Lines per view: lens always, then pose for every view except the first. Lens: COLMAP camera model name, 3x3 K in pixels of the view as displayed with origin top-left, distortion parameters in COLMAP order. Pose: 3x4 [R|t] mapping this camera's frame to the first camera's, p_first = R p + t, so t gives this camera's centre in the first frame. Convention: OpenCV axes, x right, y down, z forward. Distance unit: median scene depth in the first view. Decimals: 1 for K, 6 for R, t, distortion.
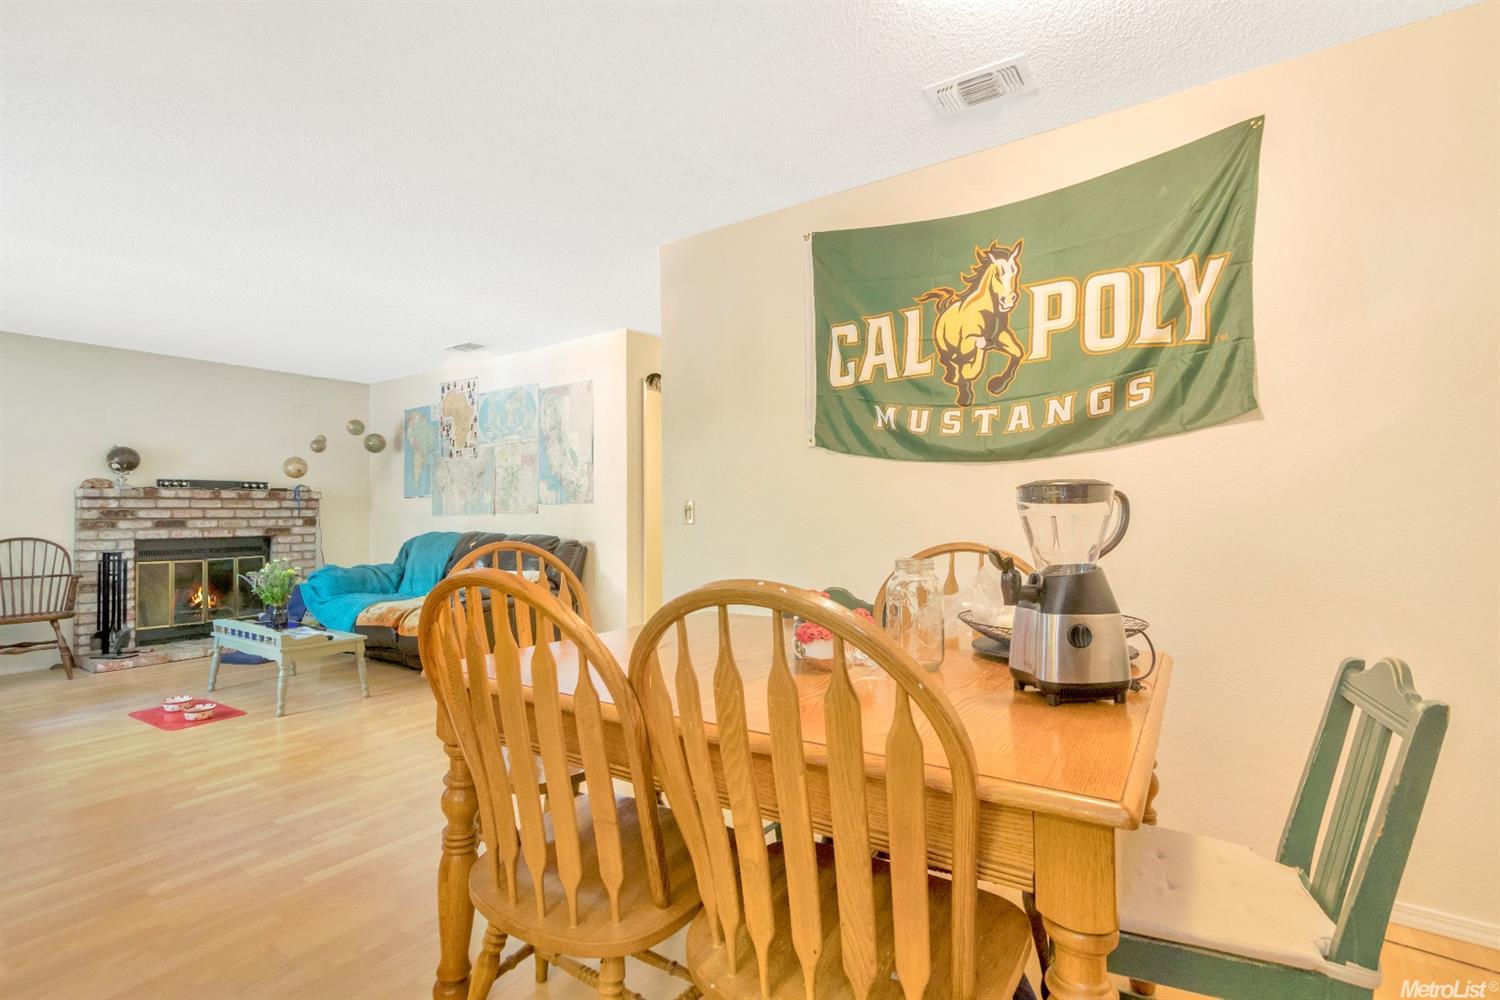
lens RADIAL K [[701.0, 0, 745.9], [0, 701.0, 504.6], [0, 0, 1]] dist [0.013258, -0.003714]
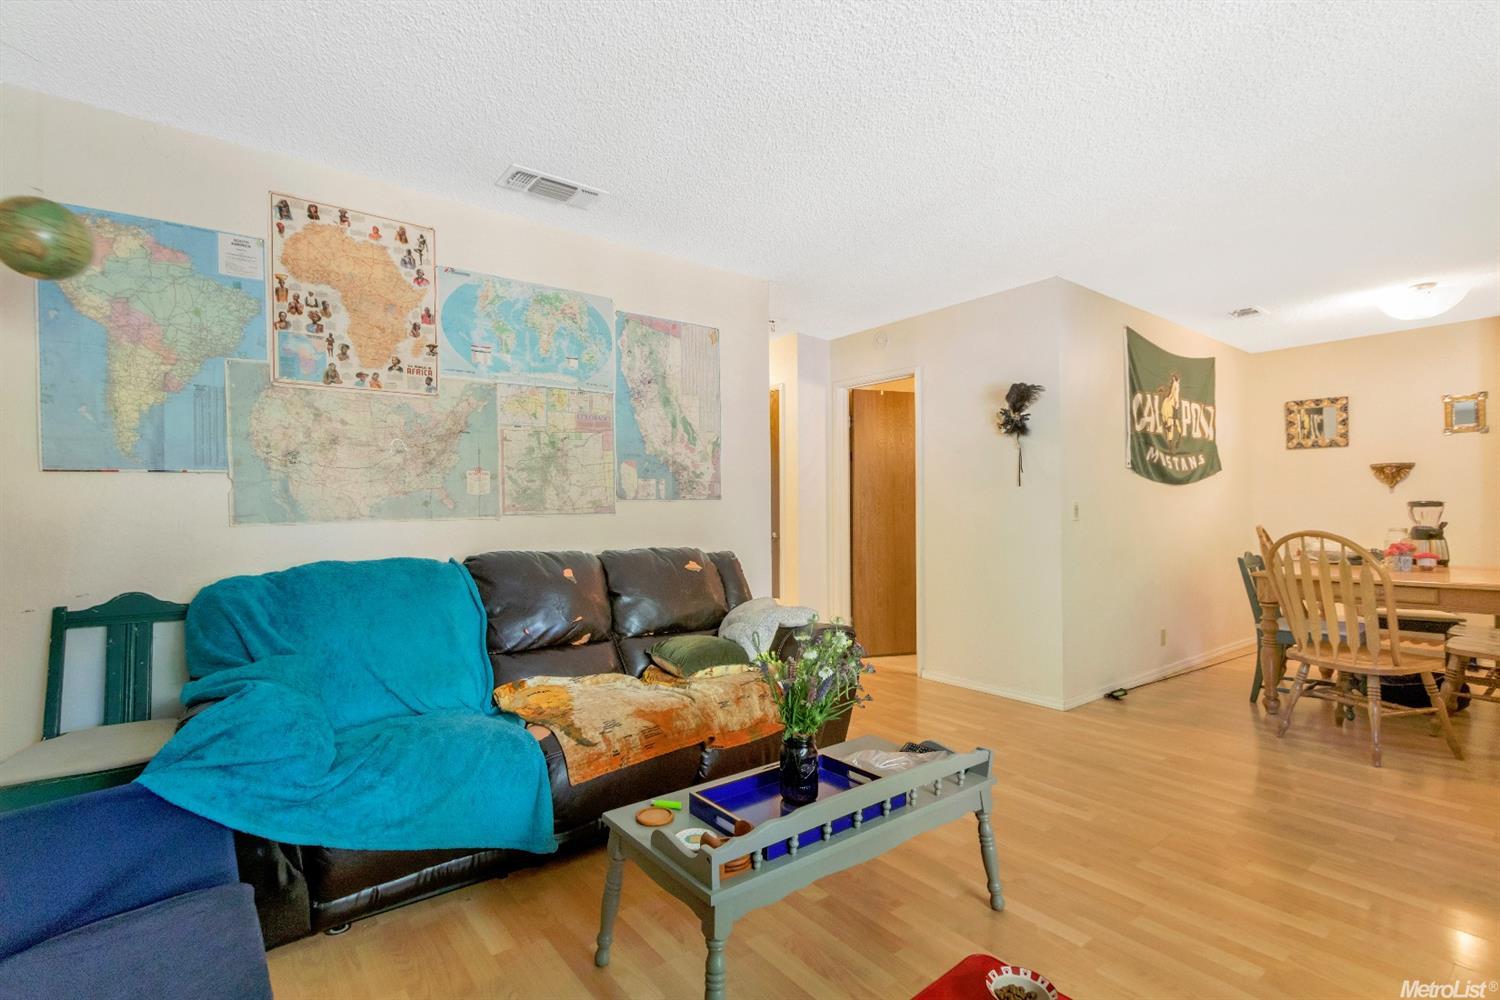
lens RADIAL K [[701.0, 0, 744.0], [0, 701.0, 506.4], [0, 0, 1]] dist [0.013258, -0.003714]
pose [[0.287633, 0.002139, 0.957738, -0.896302], [-0.009866, 0.999951, 0.000730, 0.004411], [-0.957690, -0.009659, 0.287640, 0.761157]]
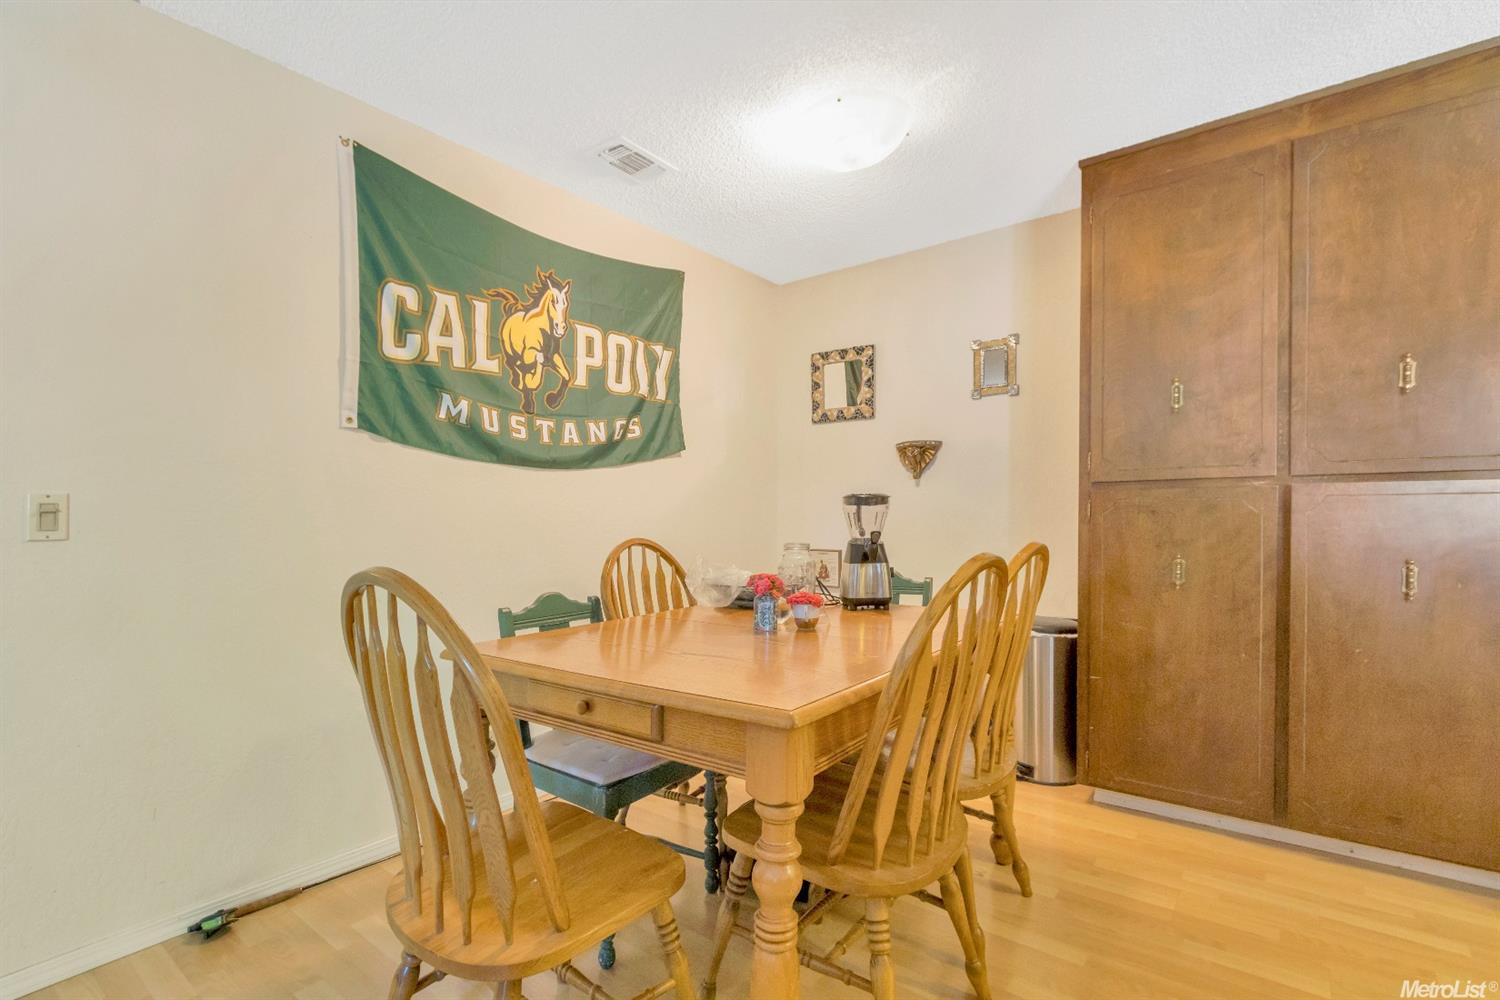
lens RADIAL K [[701.0, 0, 764.8], [0, 701.0, 525.1], [0, 0, 1]] dist [0.013258, -0.003714]
pose [[0.043760, -0.016655, 0.998903, -0.358418], [-0.005197, 0.999844, 0.016898, 0.003562], [-0.999029, -0.005931, 0.043667, 0.294270]]
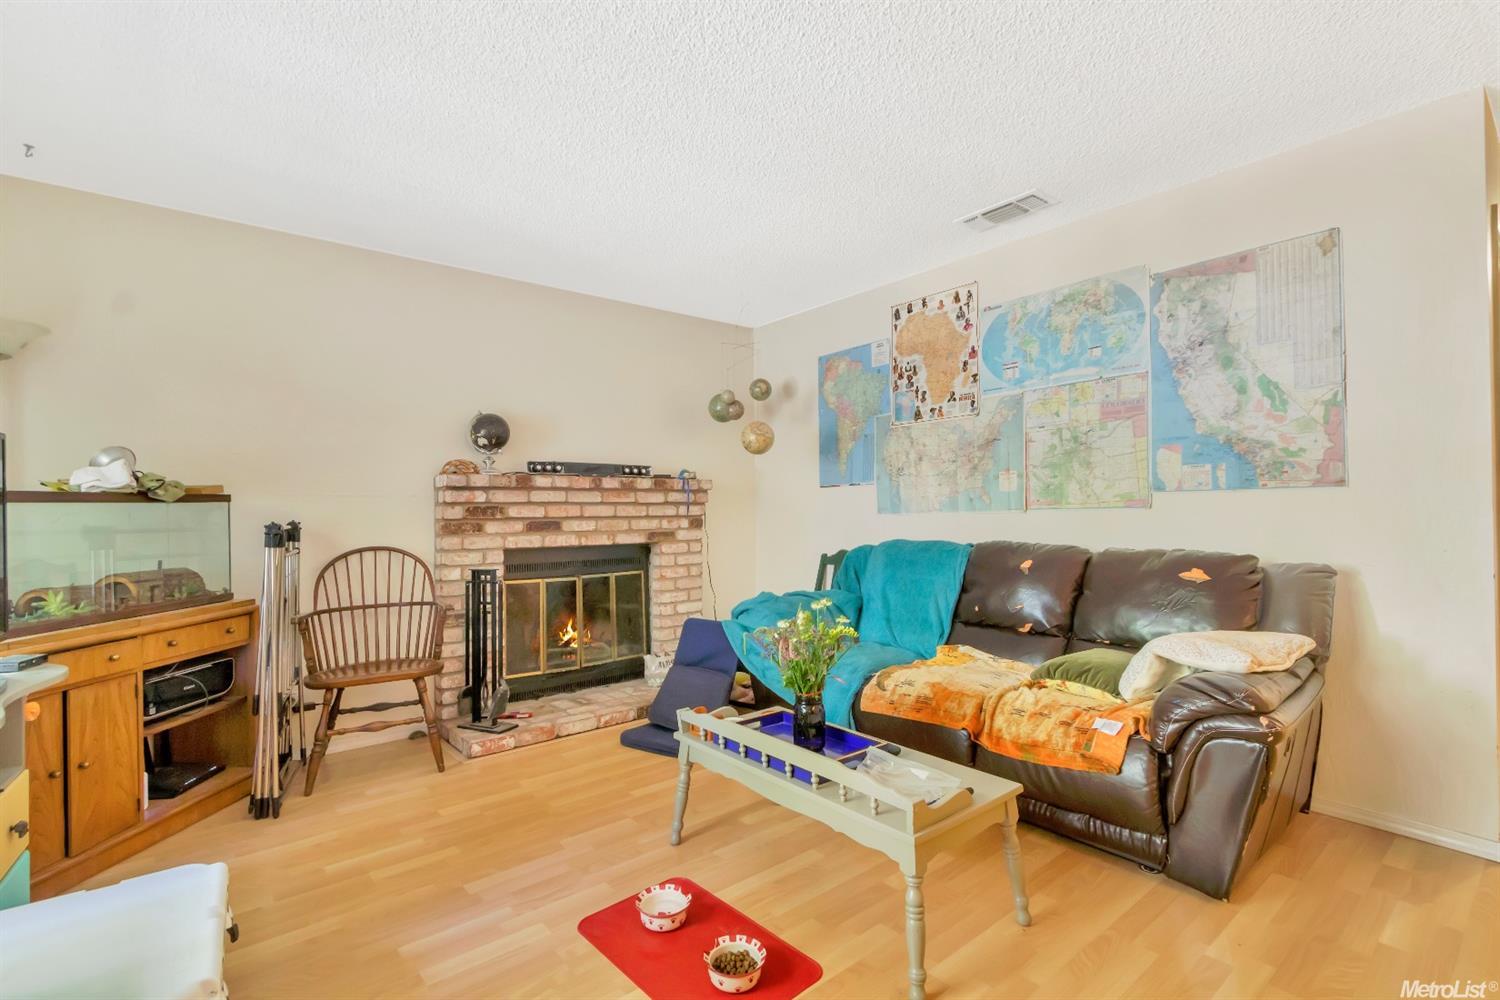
lens RADIAL K [[701.0, 0, 741.4], [0, 701.0, 507.3], [0, 0, 1]] dist [0.013258, -0.003714]
pose [[0.960853, -0.004918, -0.277016, -0.473249], [0.006571, 0.999966, 0.005039, 0.007196], [0.276982, -0.006662, 0.960852, 0.426119]]
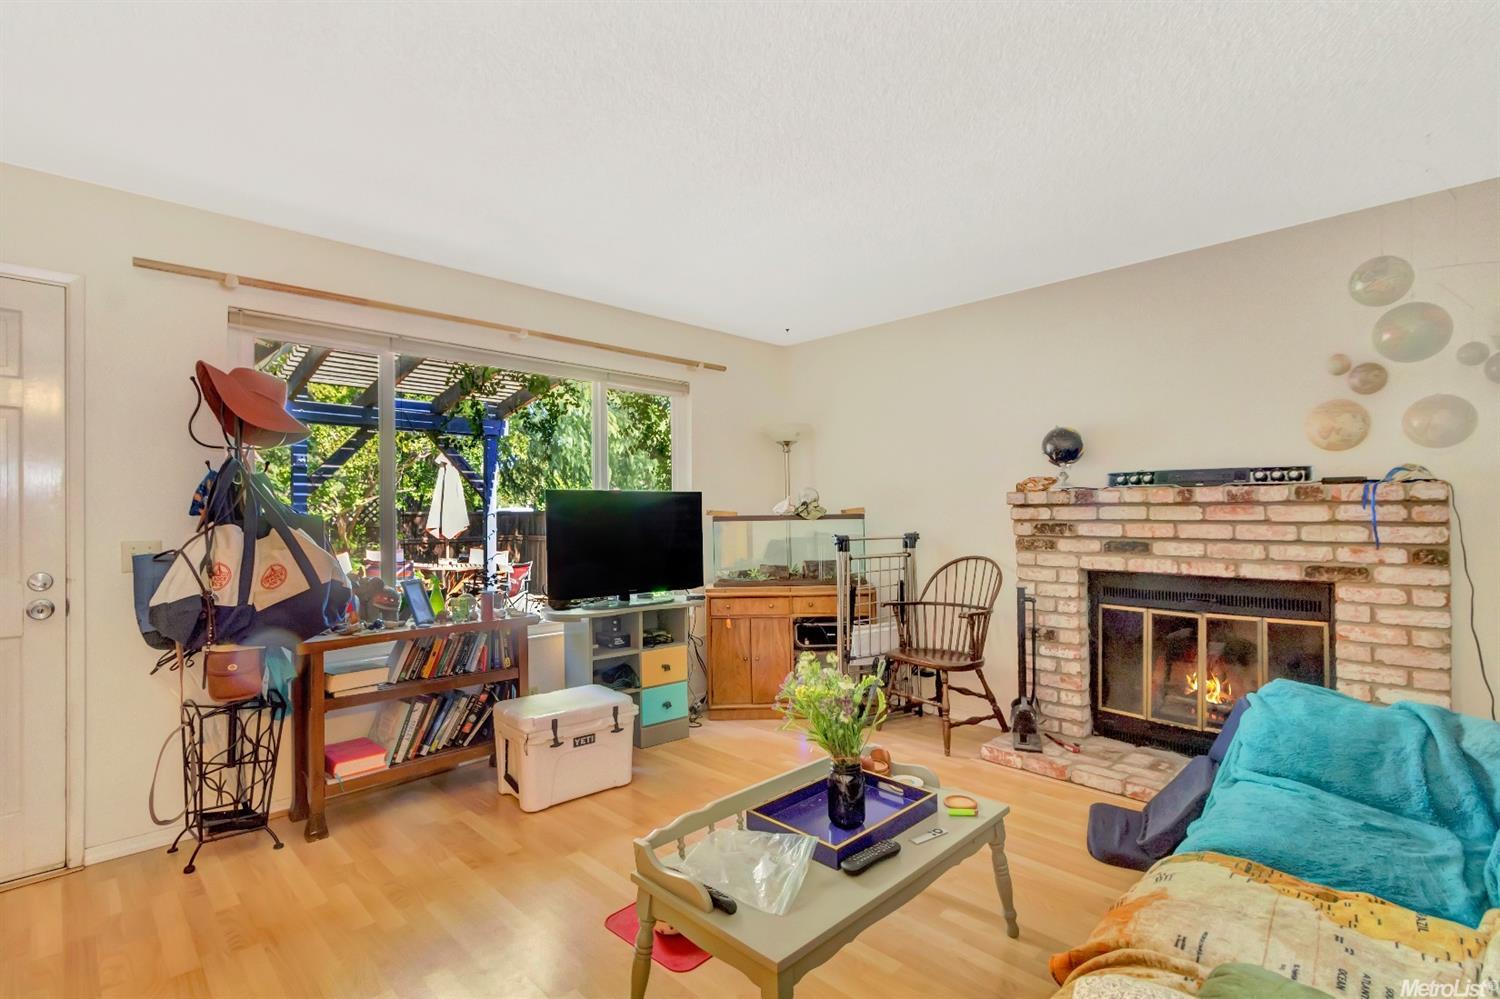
lens RADIAL K [[701.0, 0, 744.2], [0, 701.0, 508.9], [0, 0, 1]] dist [0.013258, -0.003714]
pose [[-0.182176, 0.006085, -0.983247, -0.186807], [0.015856, 0.999869, 0.003250, -0.012639], [0.983138, -0.014999, -0.182249, 0.850203]]
